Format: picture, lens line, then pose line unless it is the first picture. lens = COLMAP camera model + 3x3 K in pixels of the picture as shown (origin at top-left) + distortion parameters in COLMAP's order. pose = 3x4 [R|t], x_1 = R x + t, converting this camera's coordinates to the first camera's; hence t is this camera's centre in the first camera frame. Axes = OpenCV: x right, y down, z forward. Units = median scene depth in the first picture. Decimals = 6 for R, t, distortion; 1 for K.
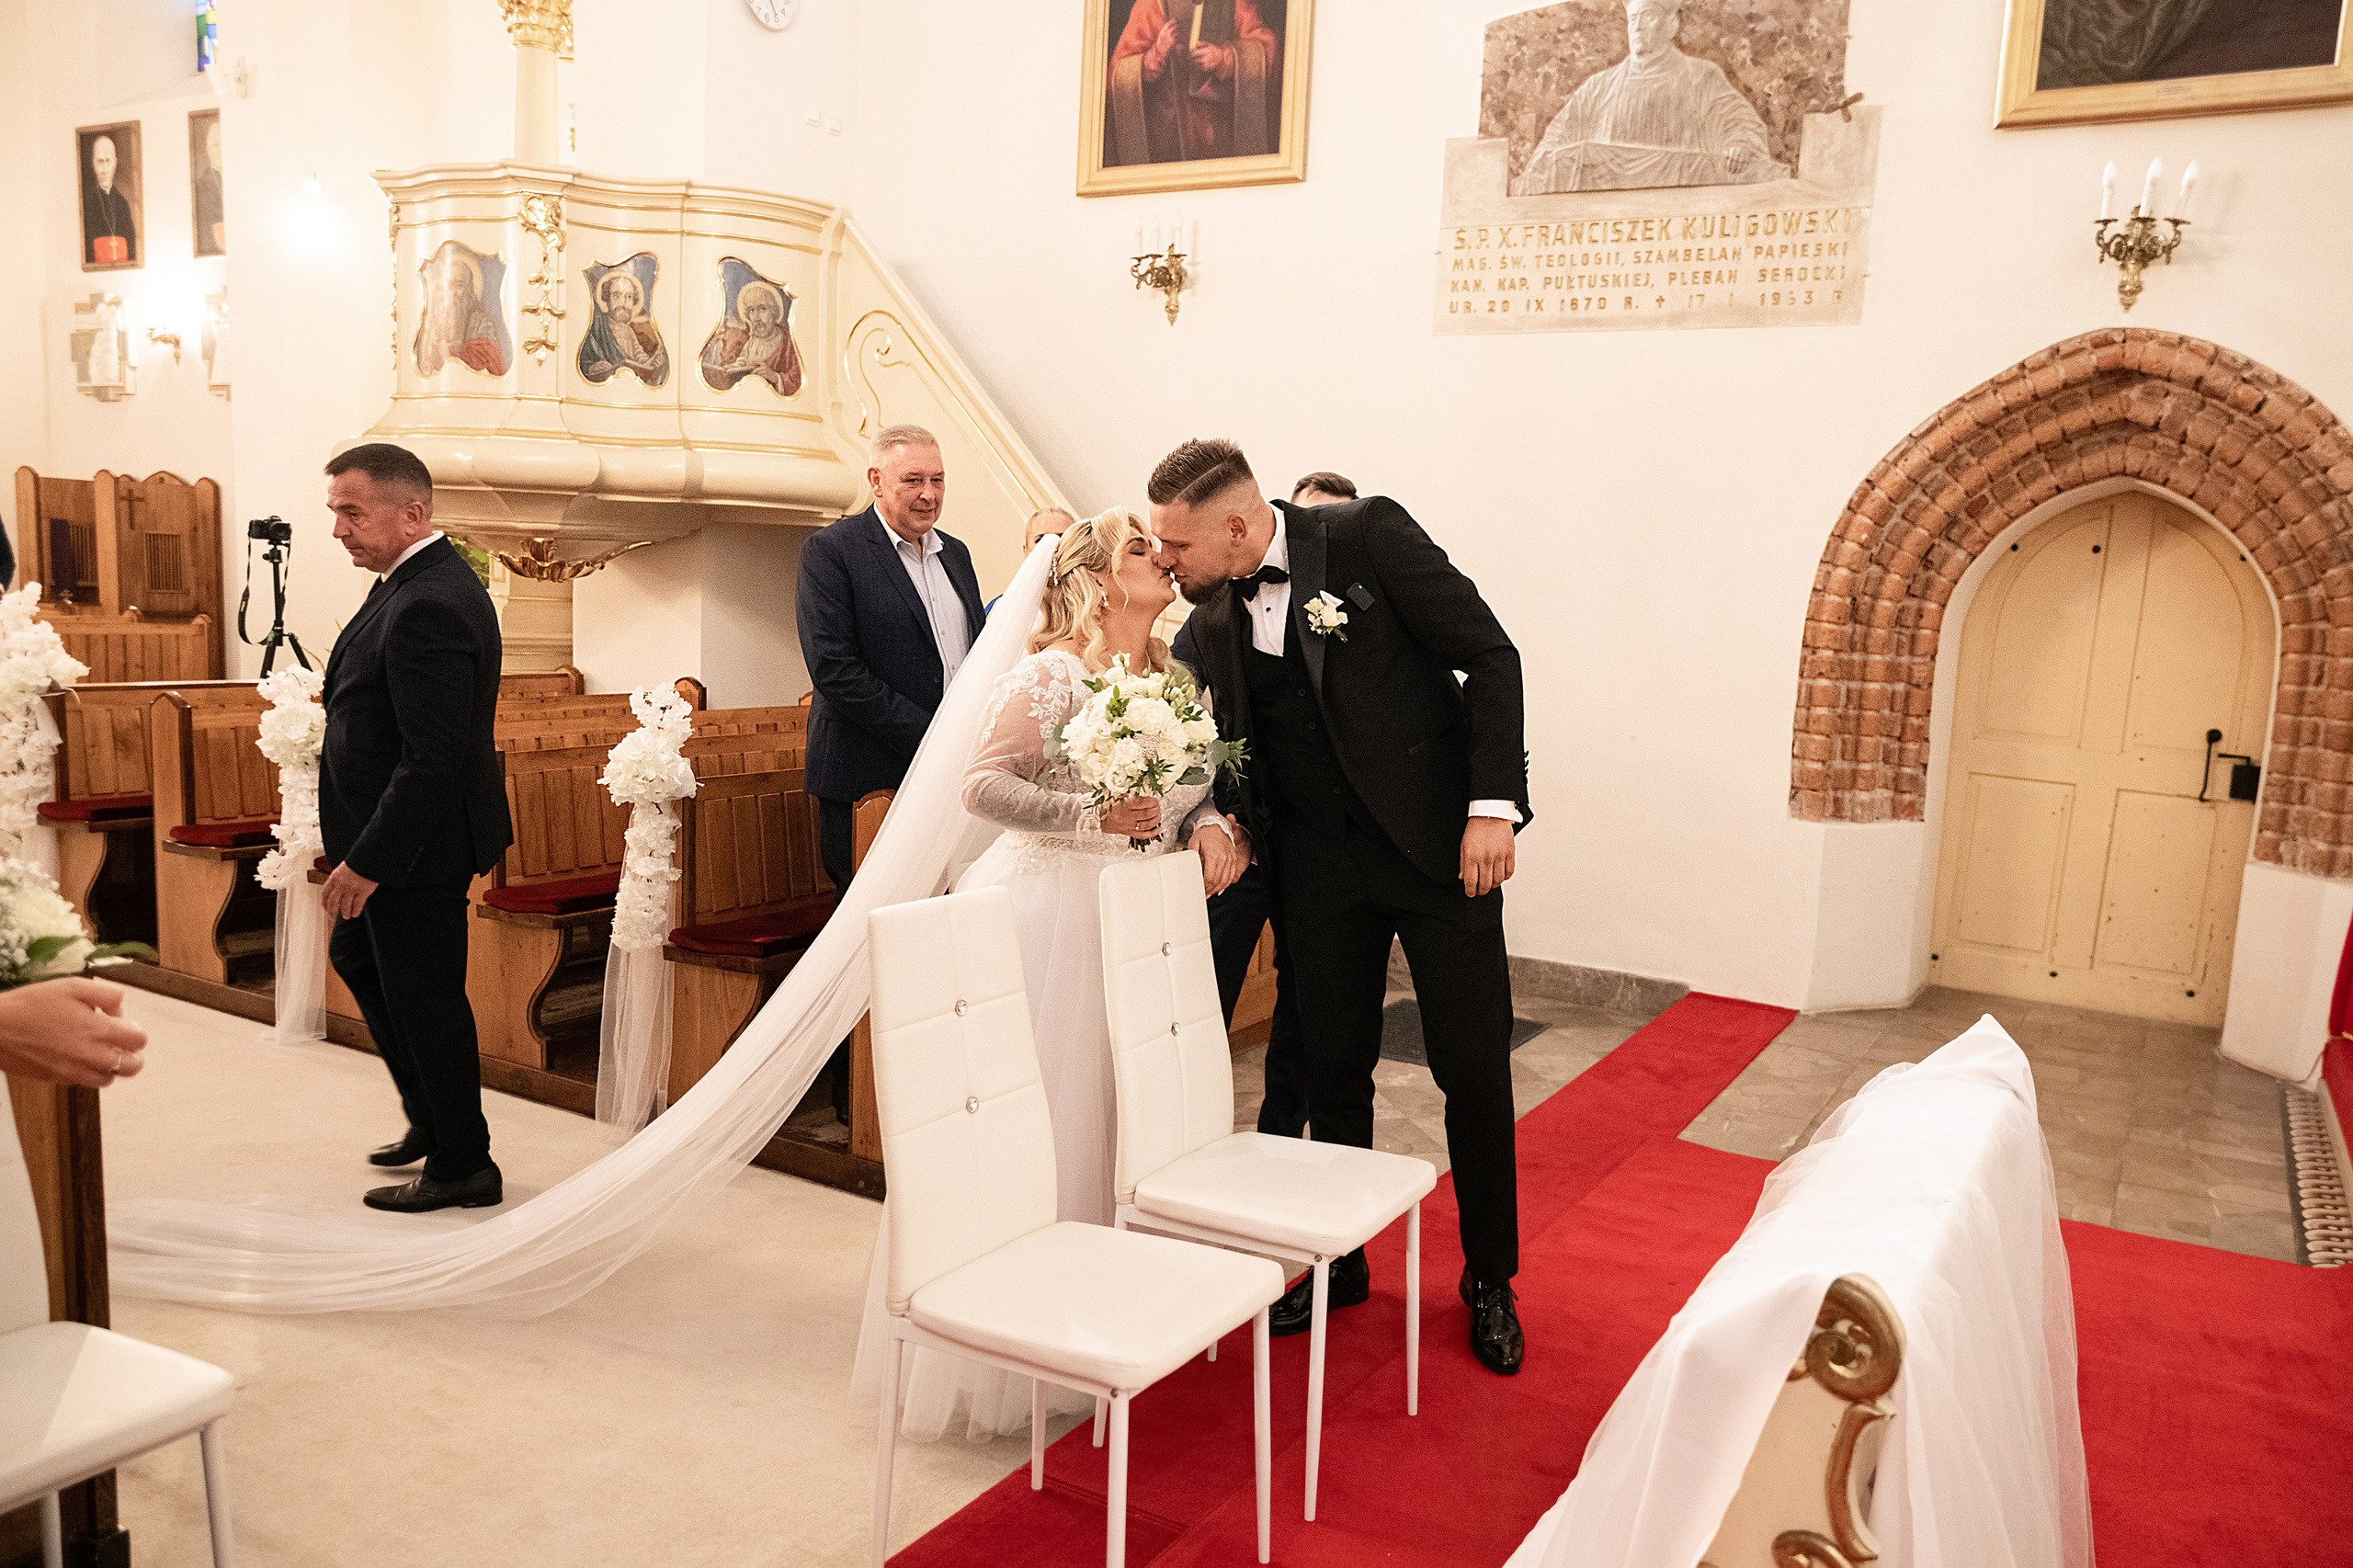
lens RADIAL K [[1703.7, 0, 1267.5], [0, 1703.7, 810.6], [0, 0, 1]] dist [-0.040941, 0.049821]
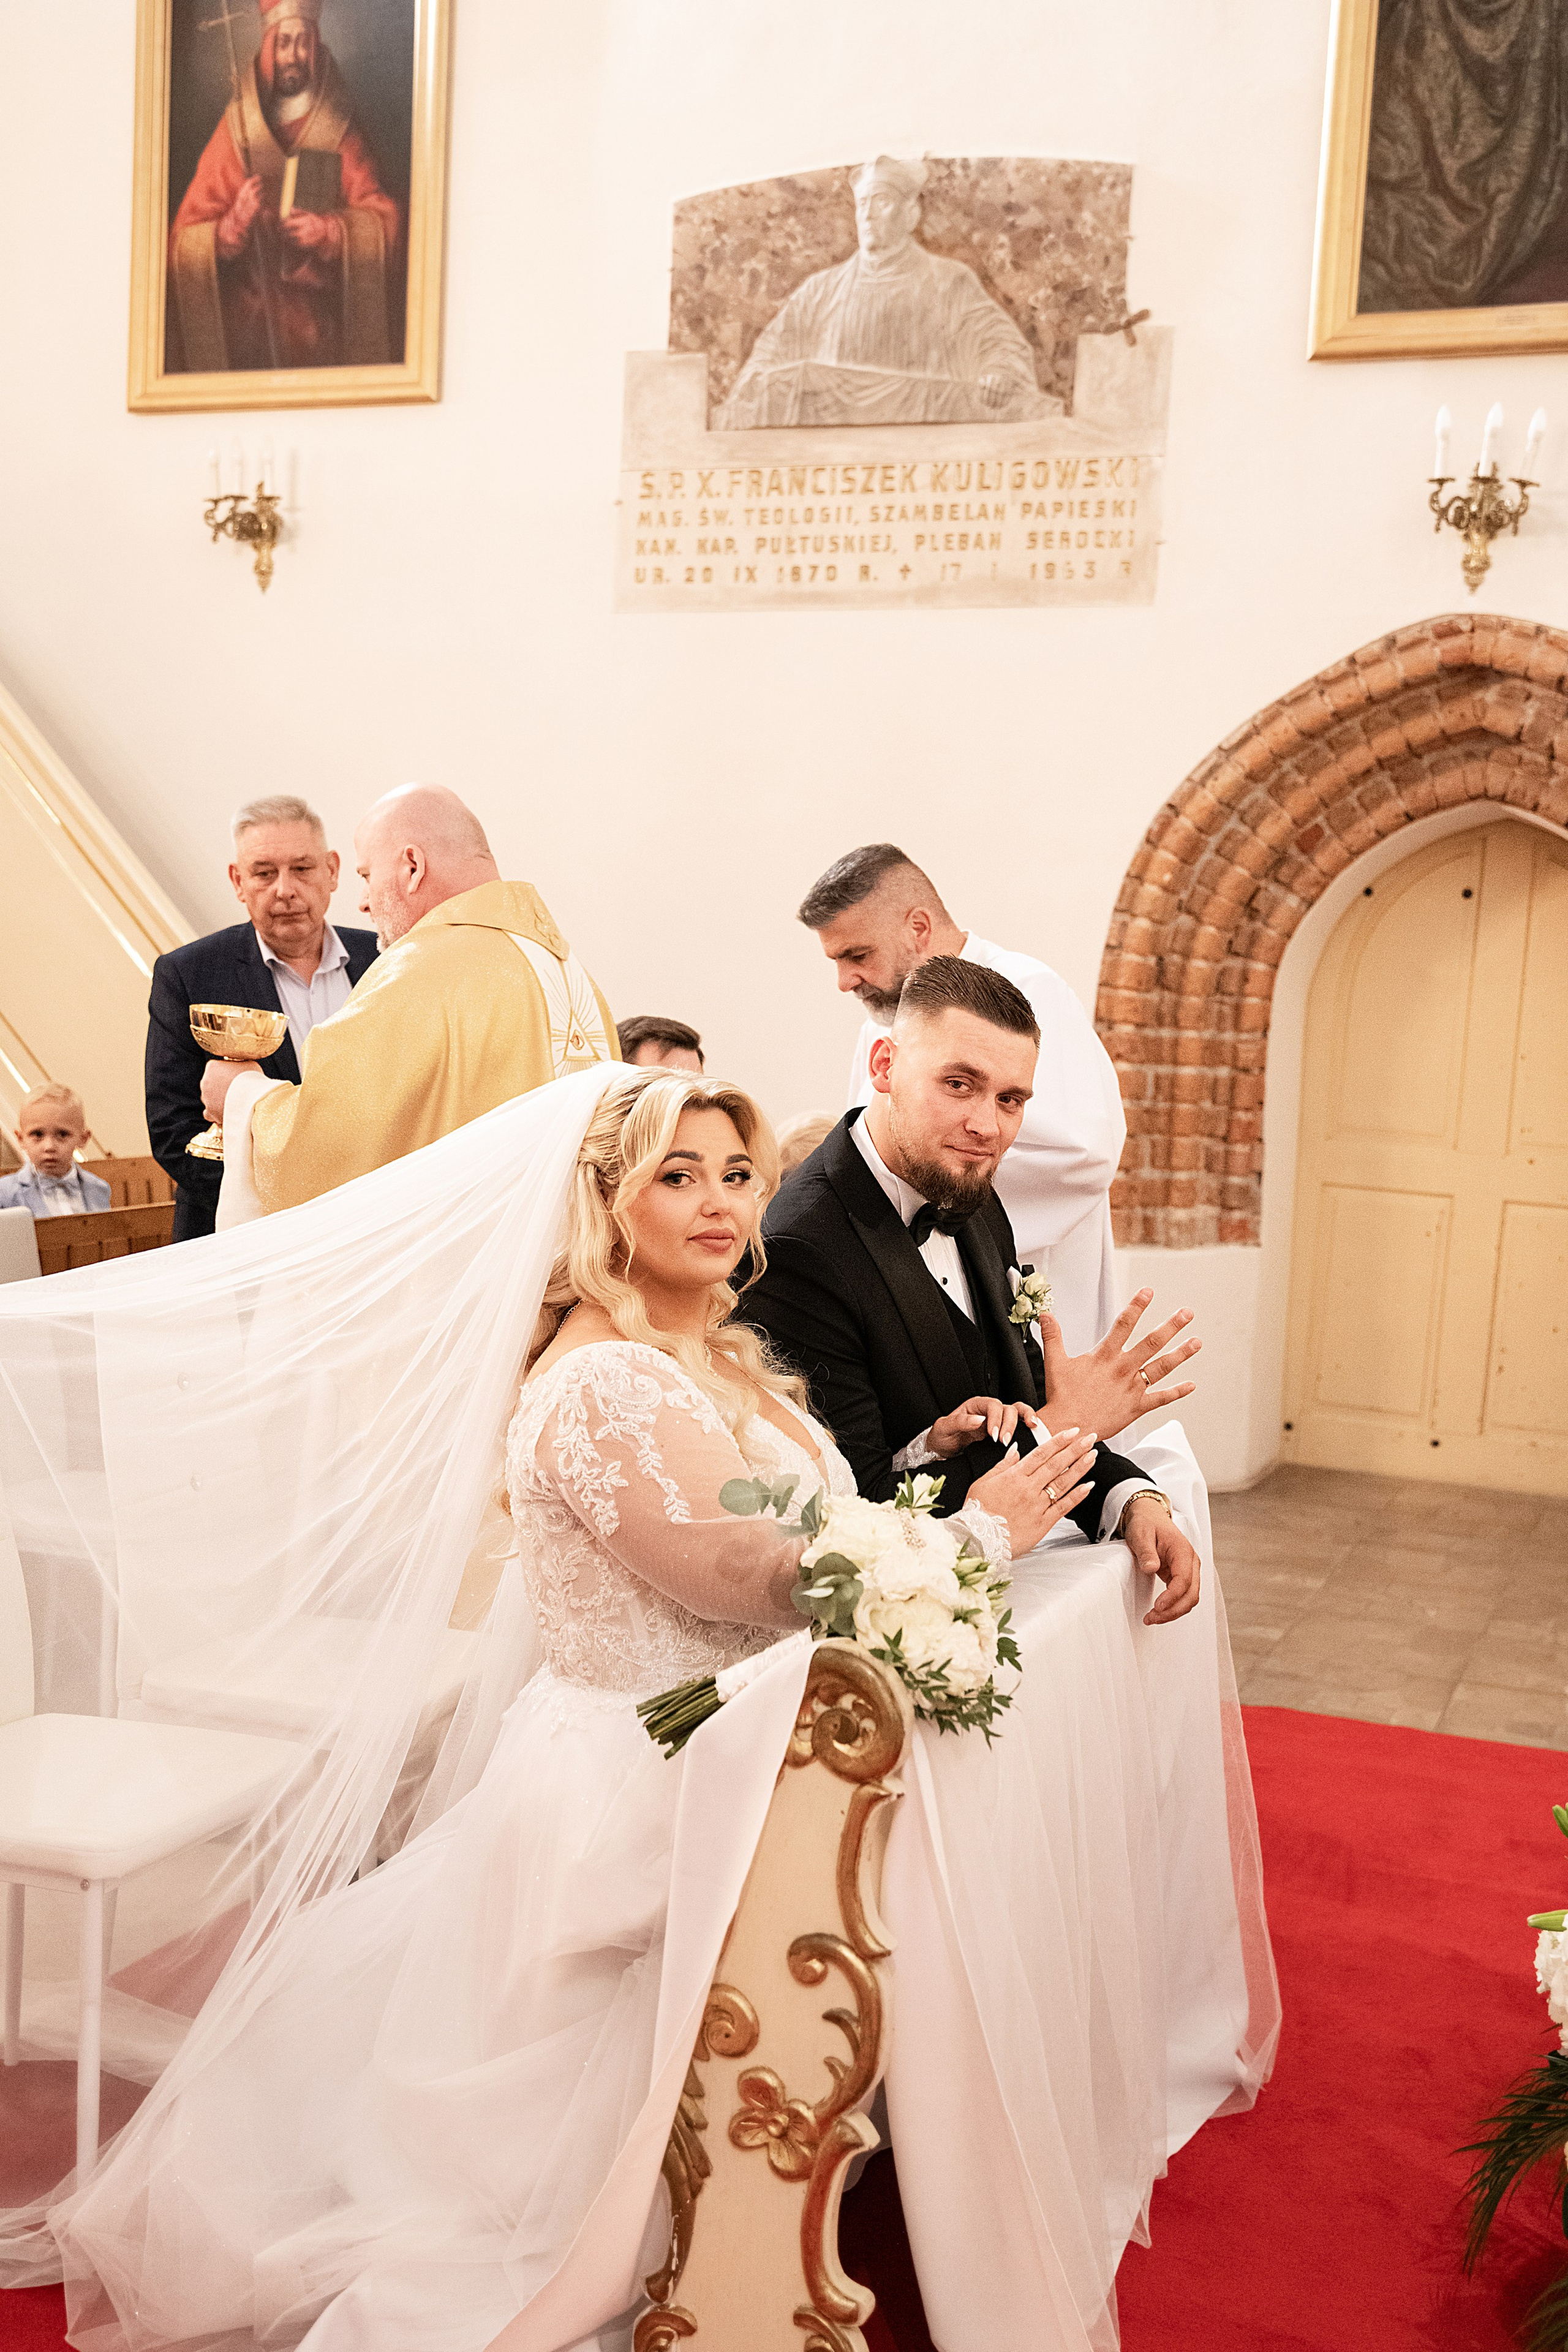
lens RADIAL K [[2482.6, 0, 795.8], [0, 2482.6, 1182.8], [0, 0, 1]] dist [0.021764, 0.000000]
pose [[0.991912, -0.015010, 0.126036, 0.037765], [0.020219, 0.998989, -0.040157, 0.019337], [-0.125306, 0.042380, 0.991213, -0.095441]]
